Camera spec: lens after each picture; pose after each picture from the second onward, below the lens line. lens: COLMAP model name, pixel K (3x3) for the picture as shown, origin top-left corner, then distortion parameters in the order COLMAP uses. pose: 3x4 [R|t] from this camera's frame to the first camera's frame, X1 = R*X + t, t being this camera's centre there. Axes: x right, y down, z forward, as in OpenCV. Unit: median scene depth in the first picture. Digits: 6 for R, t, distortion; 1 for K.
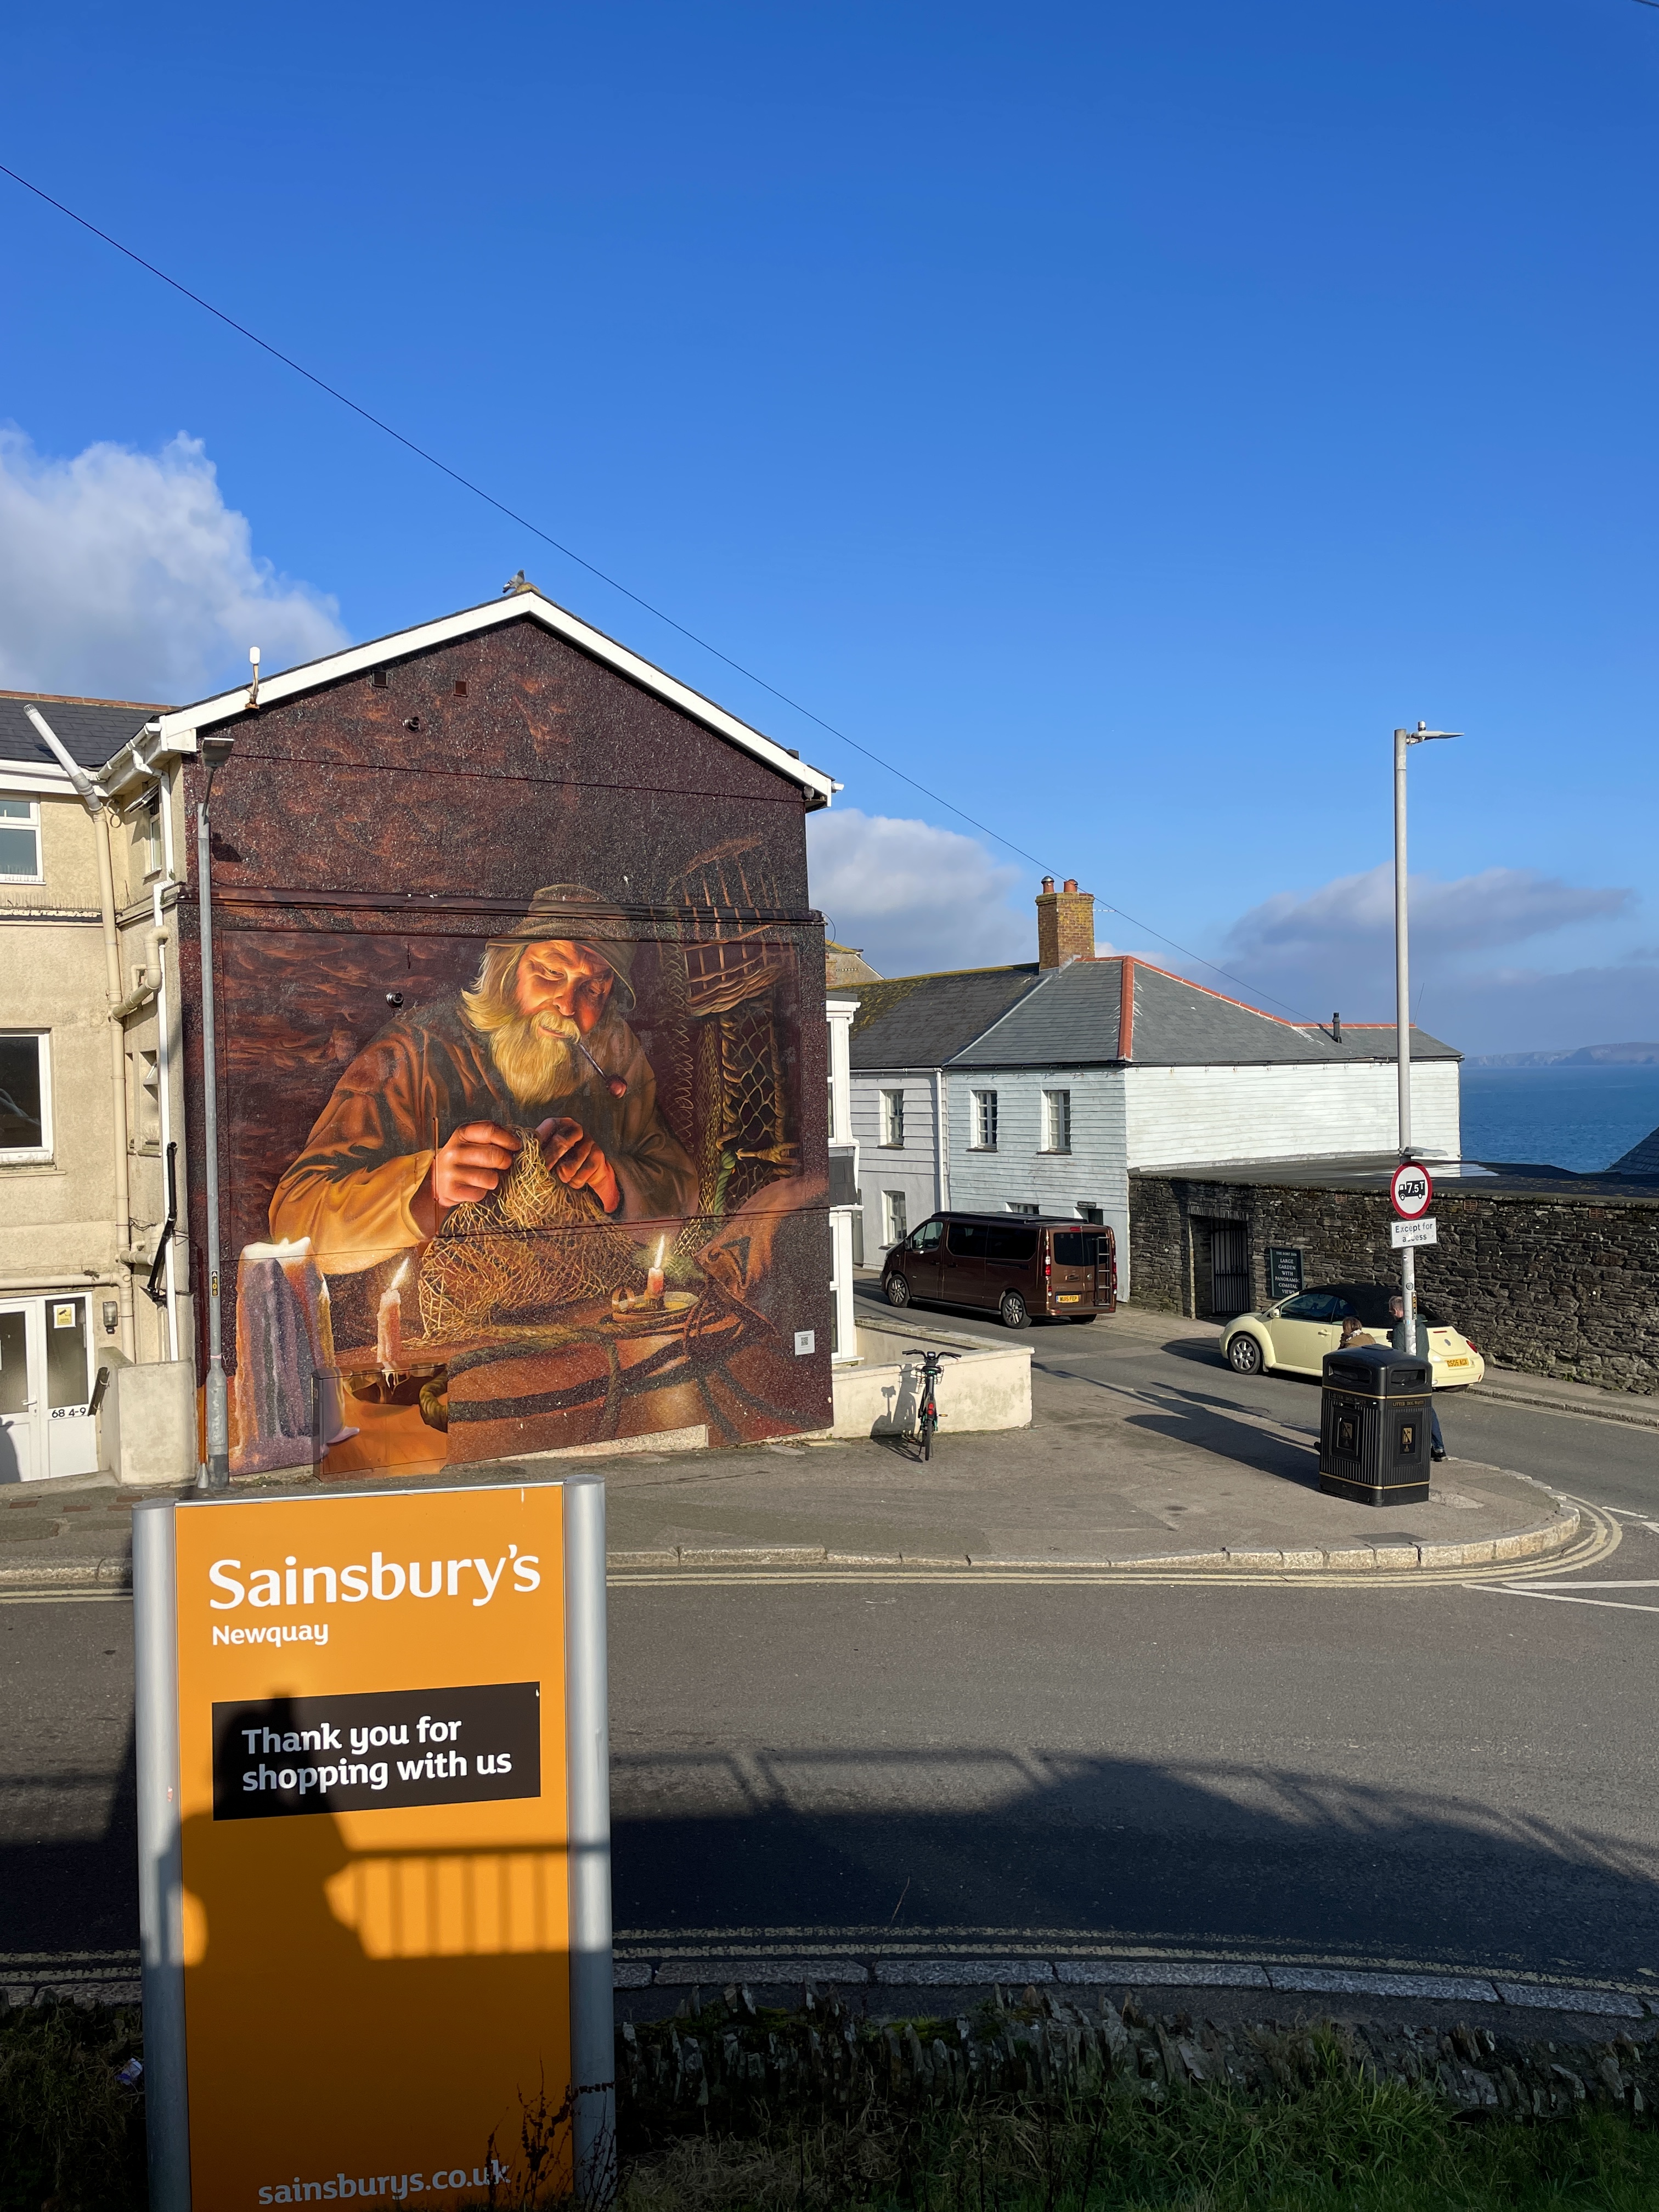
lens RADIAL K [[1611.7, 0, 829.5], [0, 1611.7, 1106.0], [0, 0, 1]] dist [0.092292, -0.005357]
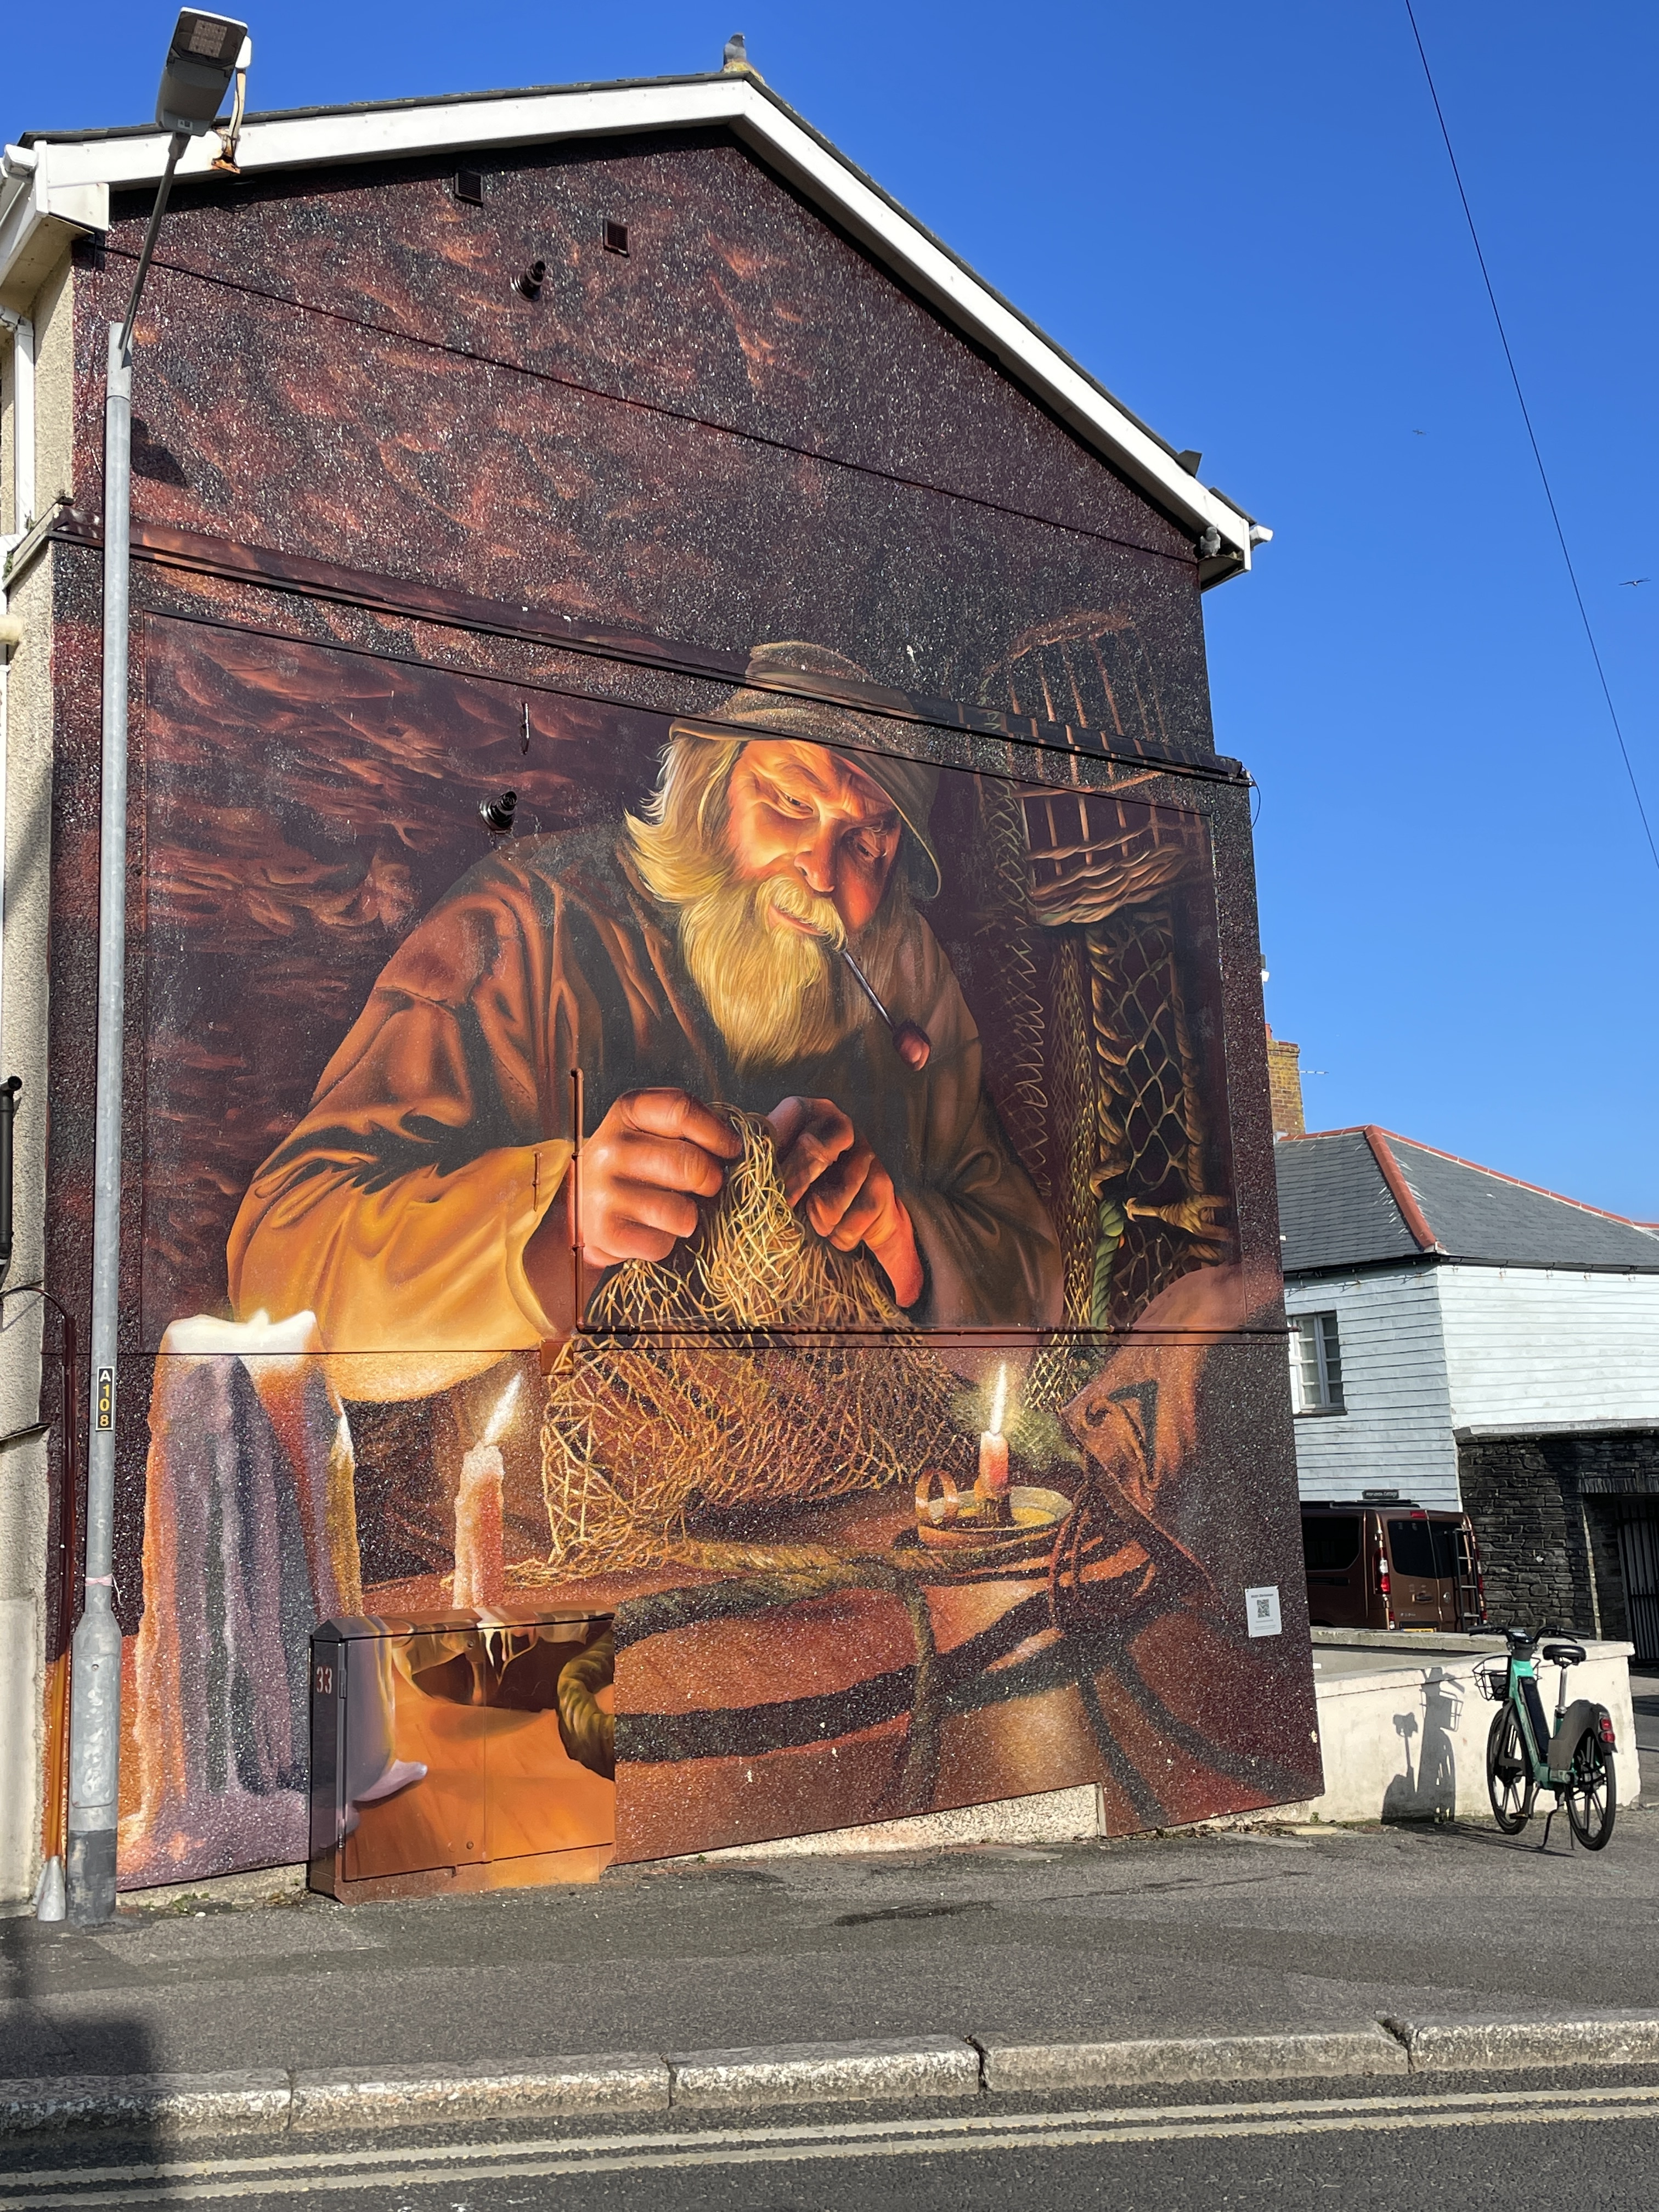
lens RADIAL K [[2102.8, 0, 829.5], [0, 2102.8, 1106.0], [0, 0, 1]] dist [0.124286, -0.198975]
pose [[0.998381, -0.012636, 0.055450, -0.197942], [0.022591, 0.982898, -0.182762, 0.124038], [-0.052193, 0.183719, 0.981592, 0.397349]]
